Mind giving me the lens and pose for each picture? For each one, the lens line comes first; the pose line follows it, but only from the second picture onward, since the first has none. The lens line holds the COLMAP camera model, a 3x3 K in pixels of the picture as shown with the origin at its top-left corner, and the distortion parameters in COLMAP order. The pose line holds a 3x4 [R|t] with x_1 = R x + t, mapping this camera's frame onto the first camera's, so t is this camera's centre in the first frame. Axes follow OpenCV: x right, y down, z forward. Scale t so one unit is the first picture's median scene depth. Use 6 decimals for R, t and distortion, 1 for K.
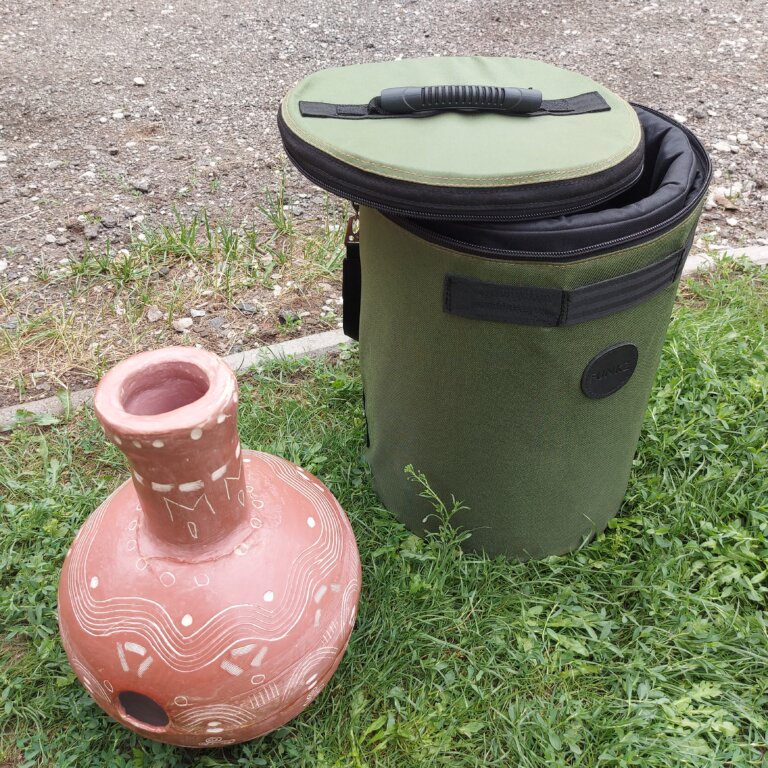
lens RADIAL K [[690.1, 0, 384.0], [0, 690.1, 384.0], [0, 0, 1]] dist [0.110045, -0.121030]
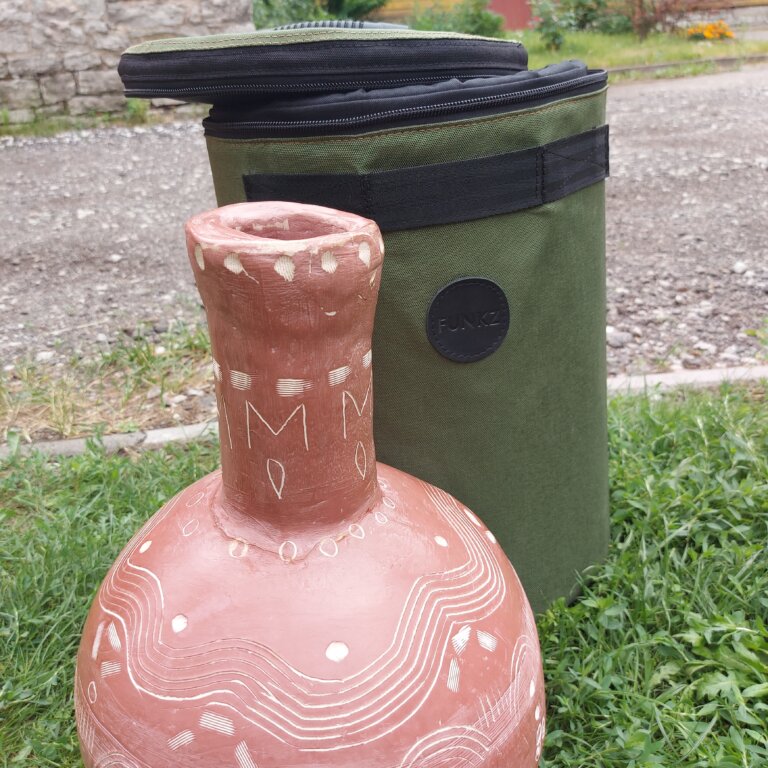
lens RADIAL K [[690.1, 0, 384.0], [0, 690.1, 384.0], [0, 0, 1]] dist [0.110045, -0.121030]
pose [[0.971544, 0.027747, -0.235227, 0.334122], [-0.097911, 0.951338, -0.292180, 0.223540], [0.215674, 0.306898, 0.926984, 0.242219]]
